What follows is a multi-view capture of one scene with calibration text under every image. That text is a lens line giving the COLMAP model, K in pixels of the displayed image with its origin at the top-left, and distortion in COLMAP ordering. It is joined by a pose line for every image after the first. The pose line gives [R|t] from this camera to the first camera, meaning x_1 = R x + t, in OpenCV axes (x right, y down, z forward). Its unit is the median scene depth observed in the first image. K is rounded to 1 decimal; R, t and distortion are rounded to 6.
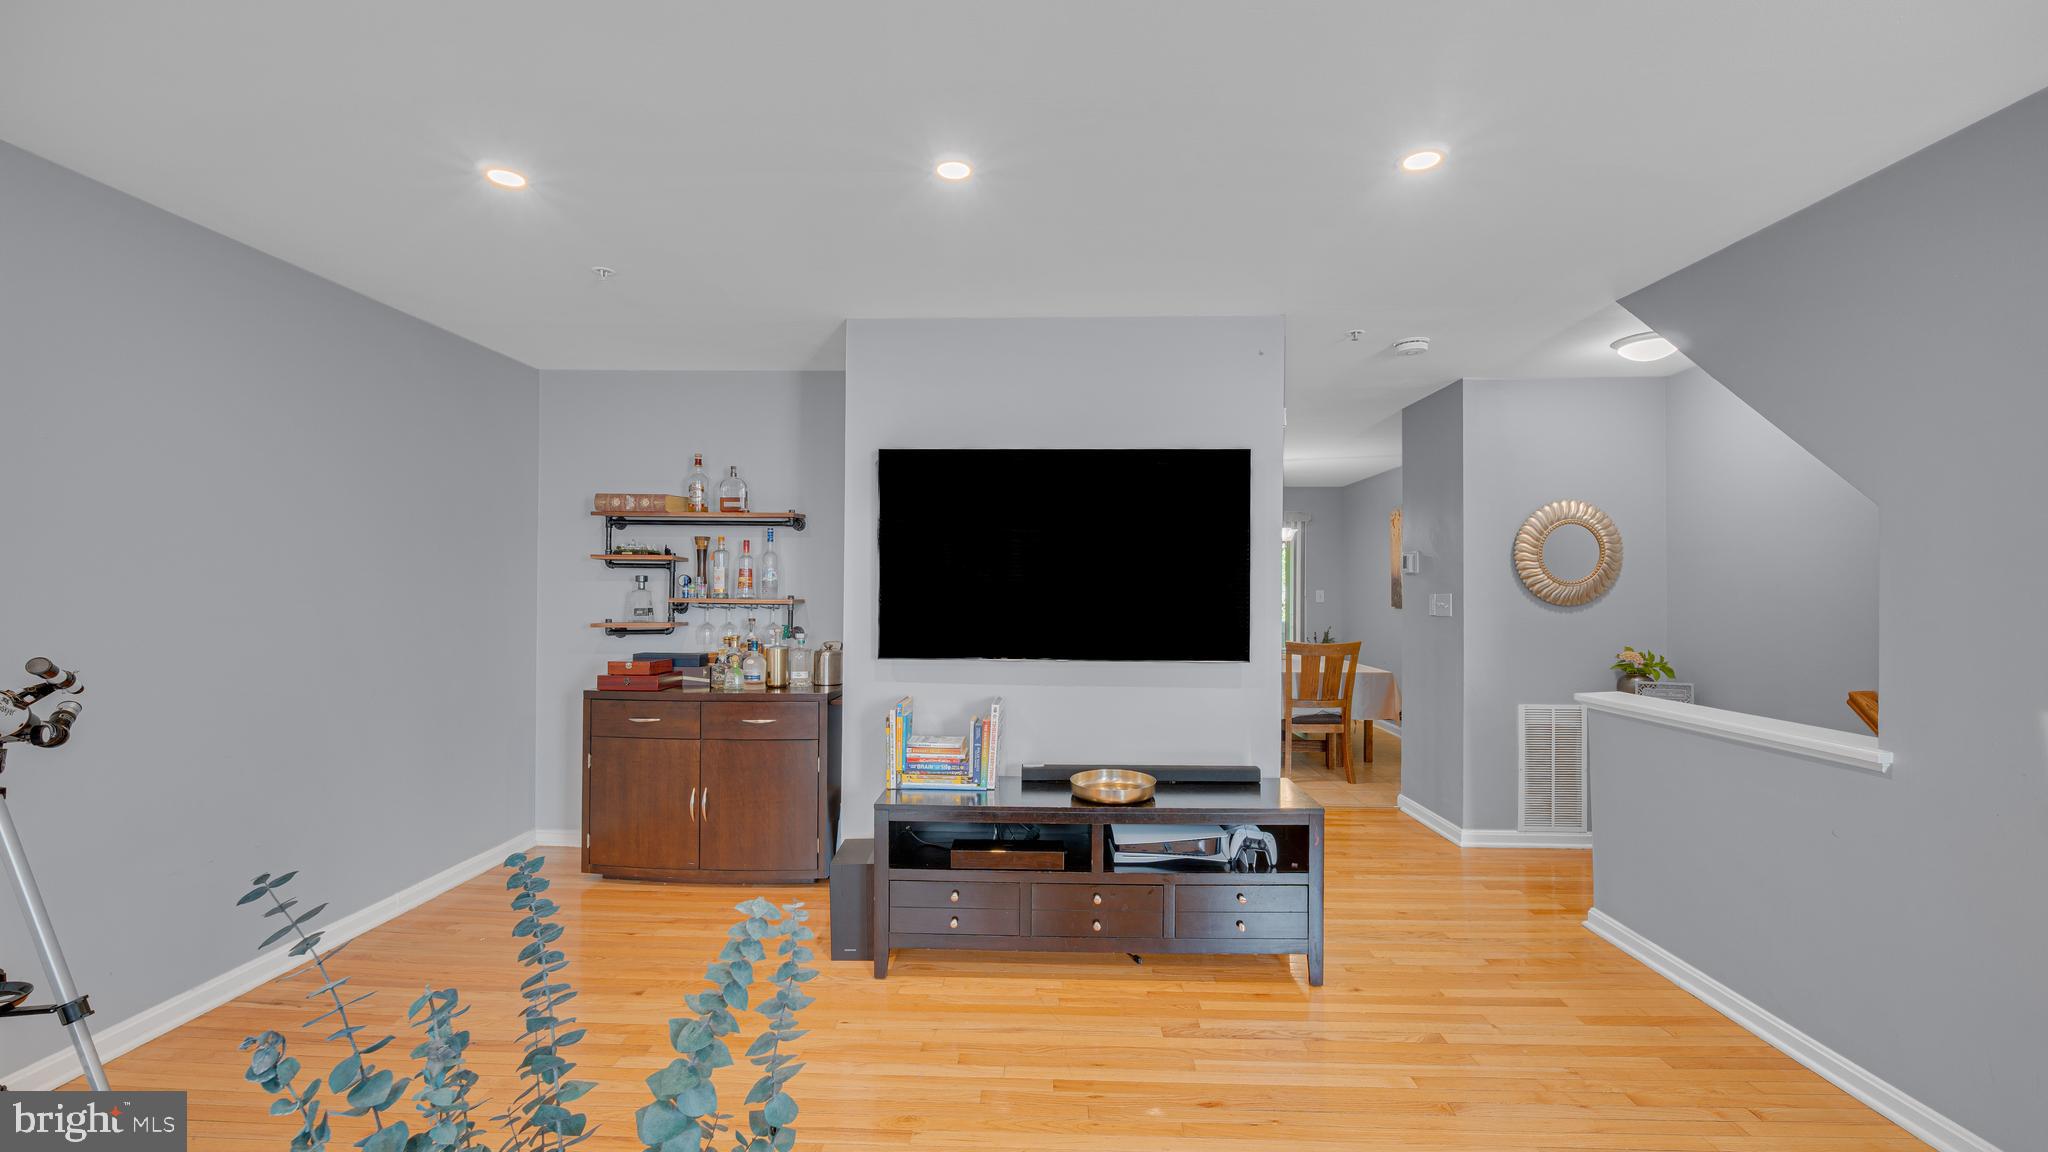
lens RADIAL K [[849.0, 0, 1035.1], [0, 849.0, 587.2], [0, 0, 1]] dist [-0.008430, 0.006464]
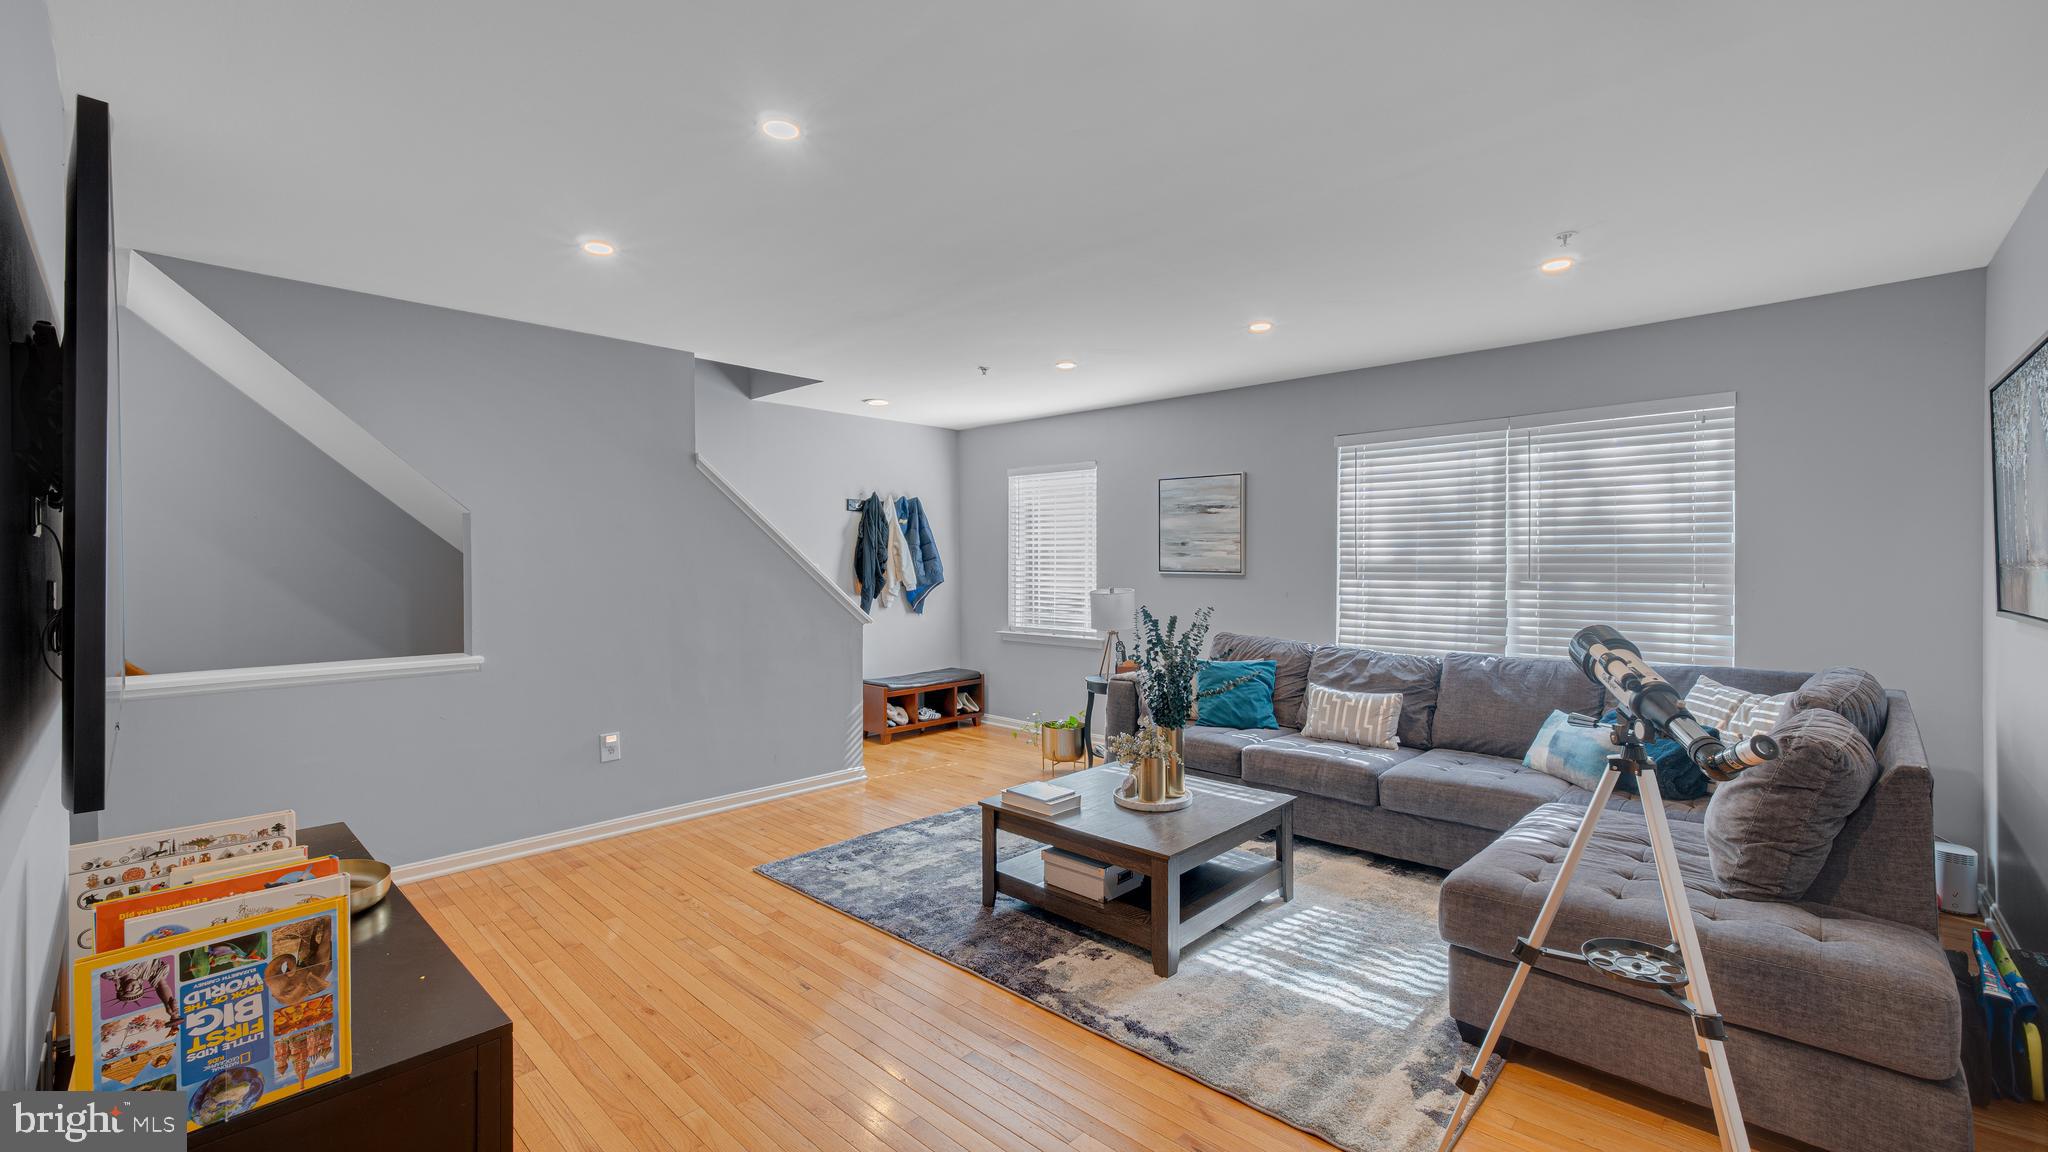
lens RADIAL K [[842.7, 0, 1024.1], [0, 842.7, 556.9], [0, 0, 1]] dist [-0.002294, 0.000047]
pose [[-0.751992, 0.002173, 0.659168, -0.534220], [0.003602, 0.999993, 0.000813, -0.006584], [-0.659162, 0.002985, -0.751995, 0.864995]]
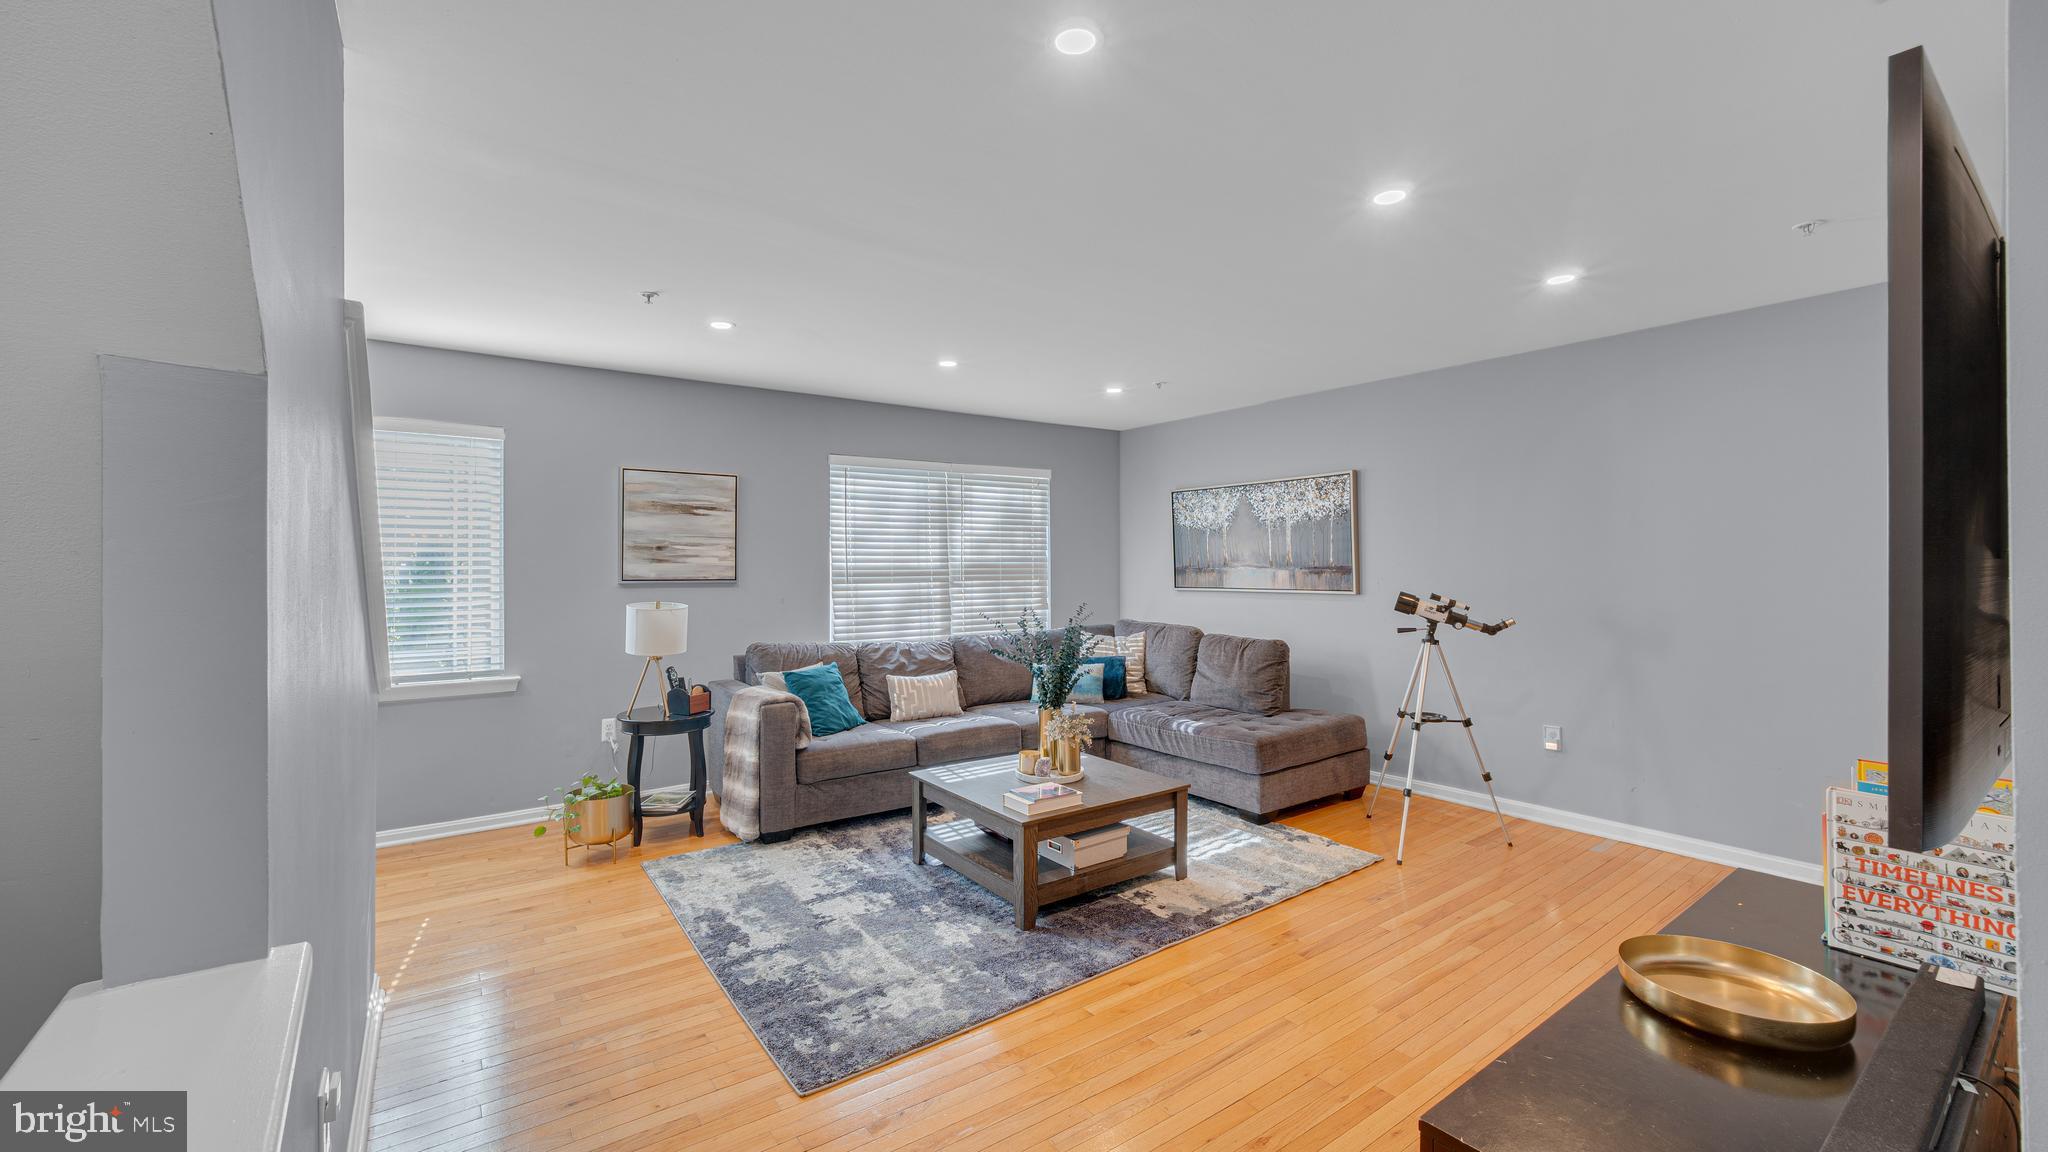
lens RADIAL K [[820.4, 0, 1023.4], [0, 820.4, 561.5], [0, 0, 1]] dist [-0.003996, -0.000032]
pose [[-0.789687, -0.001668, -0.613507, 0.535123], [-0.001653, 0.999998, -0.000591, -0.007257], [0.613507, 0.000547, -0.789689, 0.871191]]
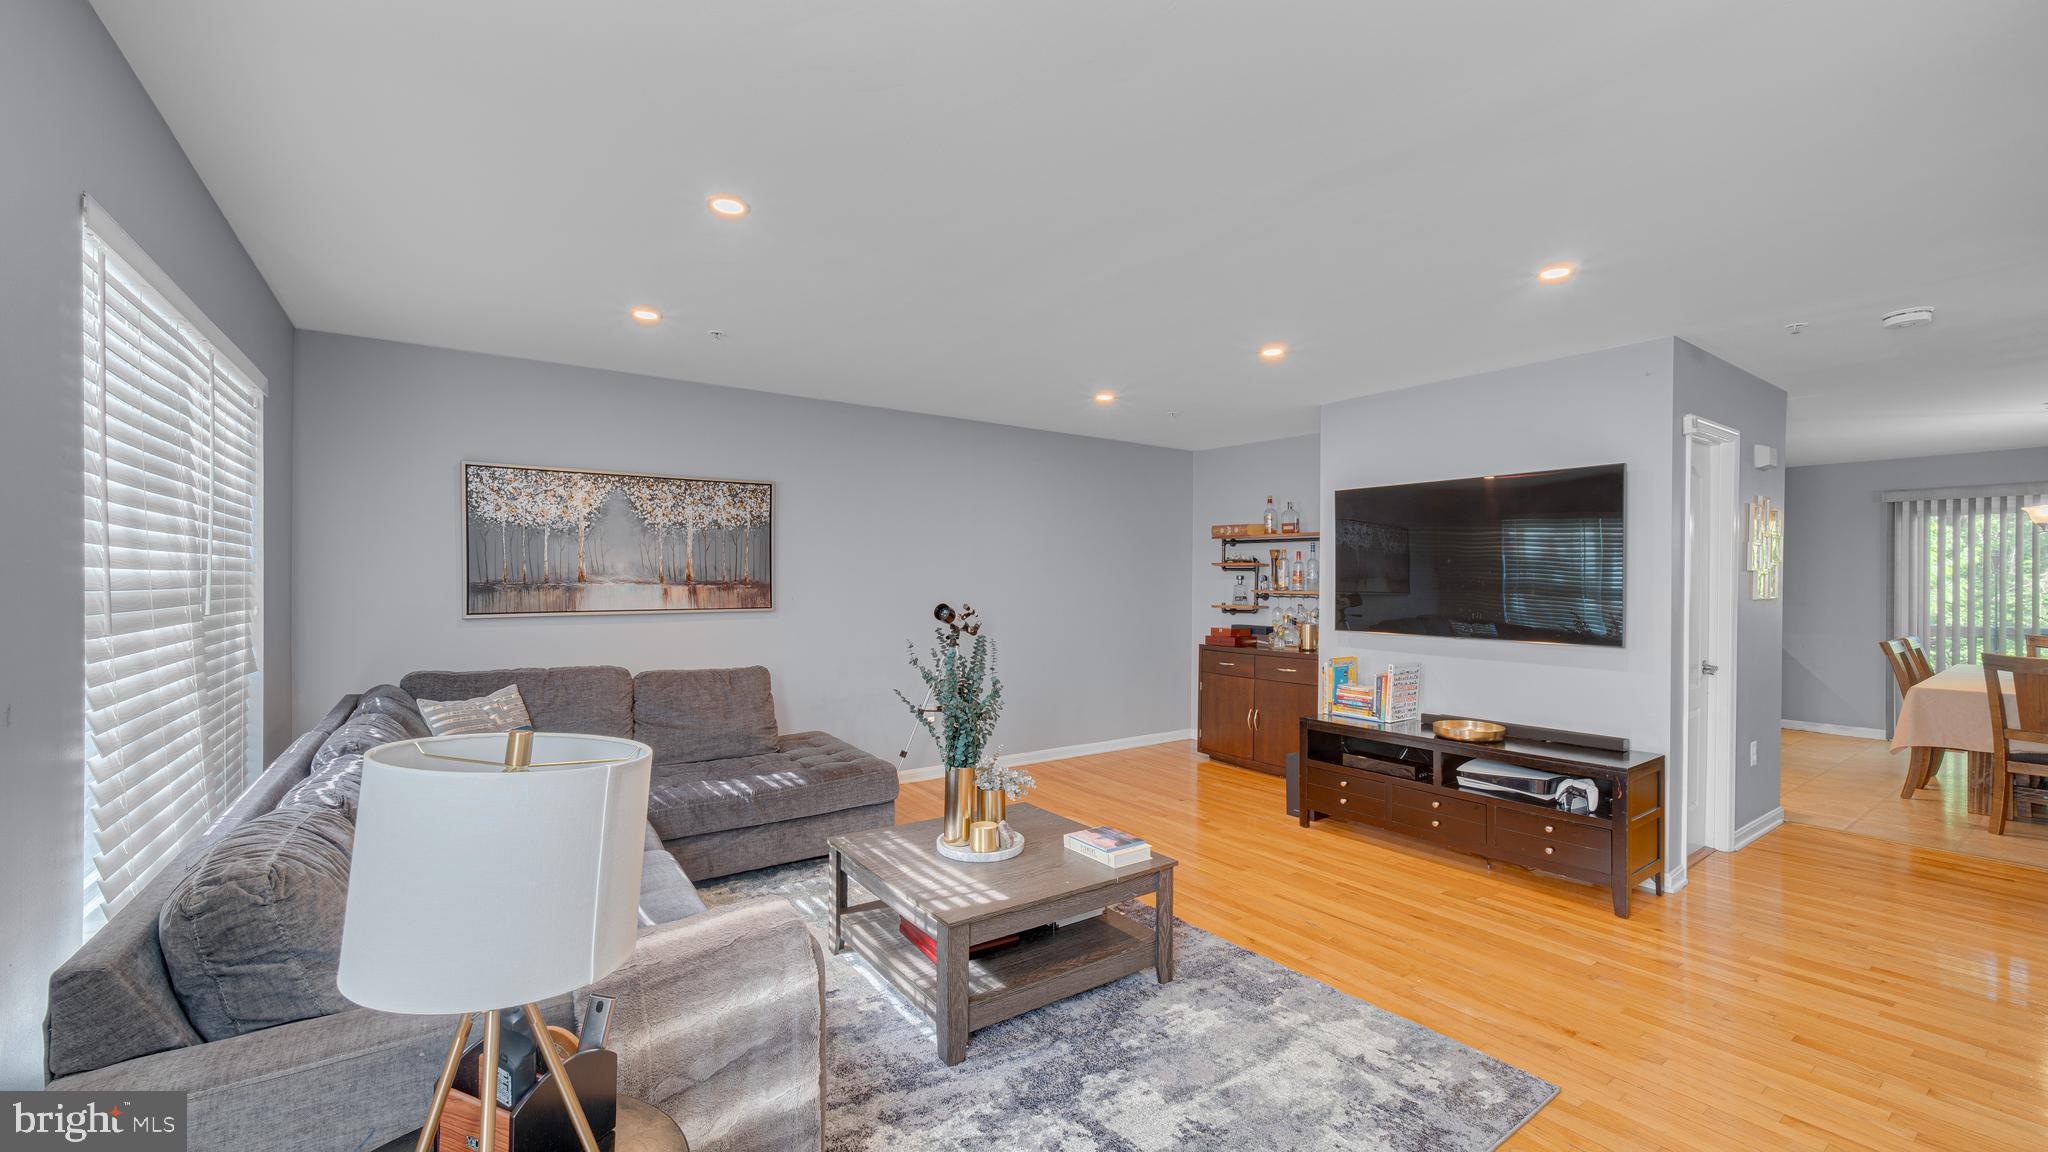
lens RADIAL K [[817.6, 0, 1007.6], [0, 817.6, 576.3], [0, 0, 1]] dist [-0.007033, 0.000325]
pose [[0.600726, -0.004288, -0.799444, 0.537271], [-0.002384, 0.999972, -0.007155, -0.000533], [0.799452, 0.006204, 0.600698, -0.283230]]
